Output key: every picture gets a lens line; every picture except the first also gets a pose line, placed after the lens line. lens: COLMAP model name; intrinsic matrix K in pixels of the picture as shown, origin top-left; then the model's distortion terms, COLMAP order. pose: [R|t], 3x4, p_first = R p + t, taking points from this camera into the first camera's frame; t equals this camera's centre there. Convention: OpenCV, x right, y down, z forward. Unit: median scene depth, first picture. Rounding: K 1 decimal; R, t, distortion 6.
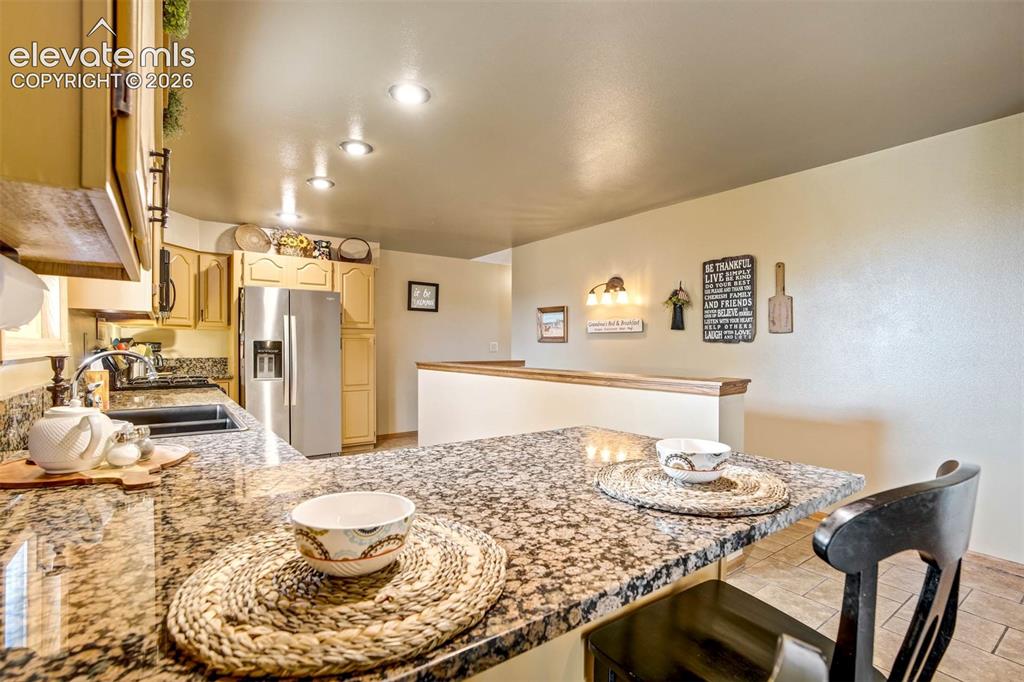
lens RADIAL K [[479.2, 0, 504.3], [0, 479.2, 342.1], [0, 0, 1]] dist [-0.053994, 0.025869]
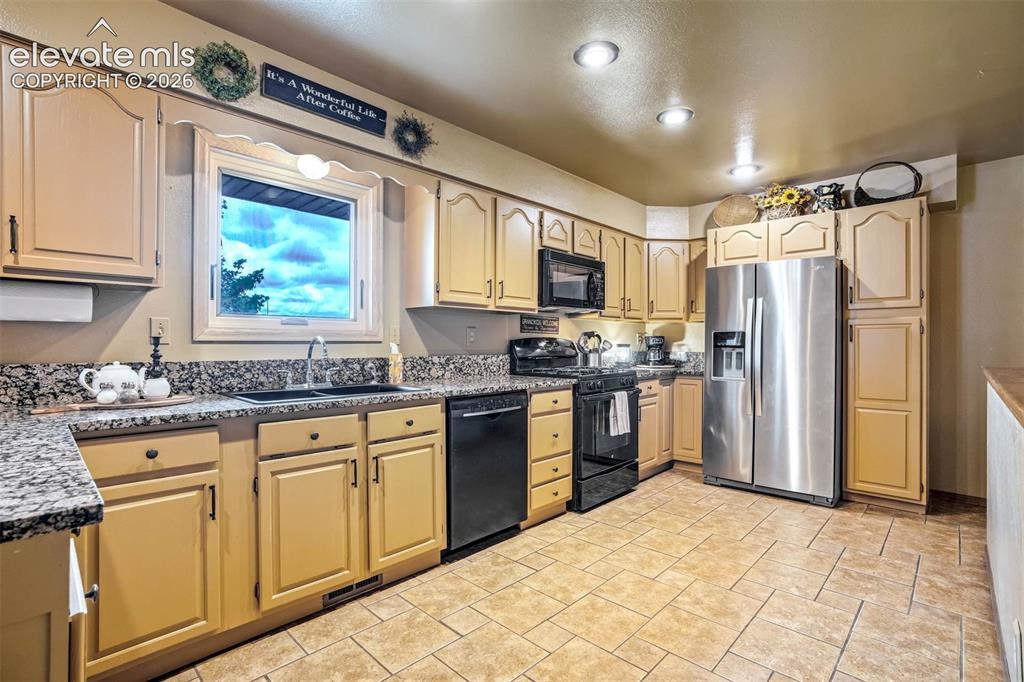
lens RADIAL K [[479.2, 0, 504.3], [0, 479.2, 342.1], [0, 0, 1]] dist [-0.053994, 0.025869]
pose [[0.177393, -0.007916, -0.984108, 0.276020], [0.004002, 0.999965, -0.007322, 0.023925], [0.984132, -0.002639, 0.177419, 0.567998]]
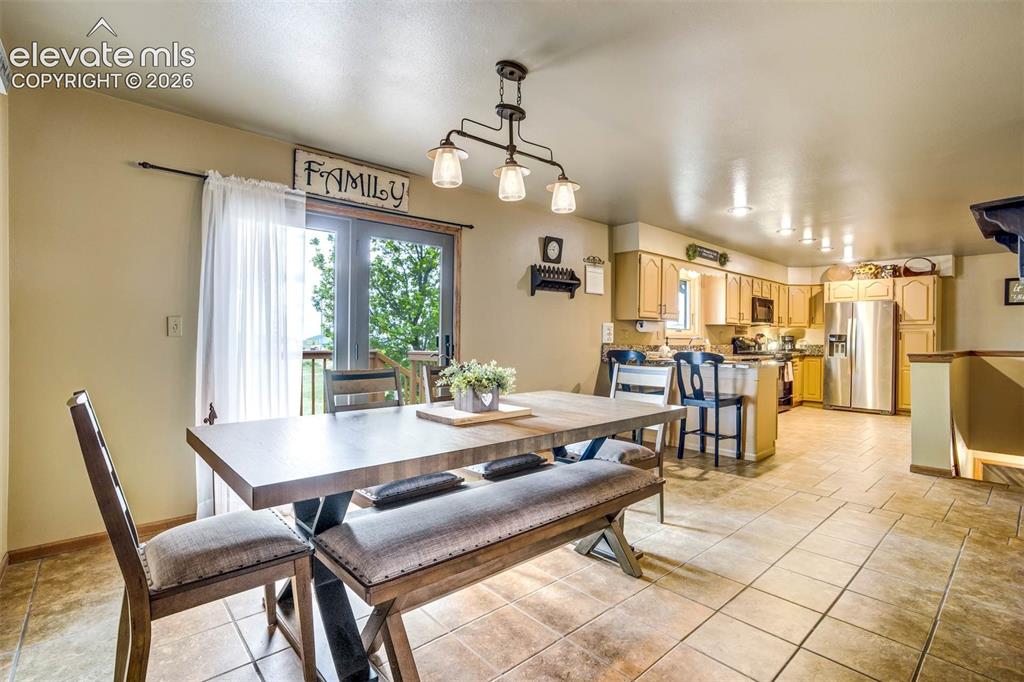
lens RADIAL K [[479.2, 0, 504.3], [0, 479.2, 342.1], [0, 0, 1]] dist [-0.053994, 0.025869]
pose [[0.104038, 0.000977, -0.994573, 1.233802], [-0.000501, 0.999999, 0.000930, 0.028020], [0.994573, 0.000402, 0.104039, -0.421639]]
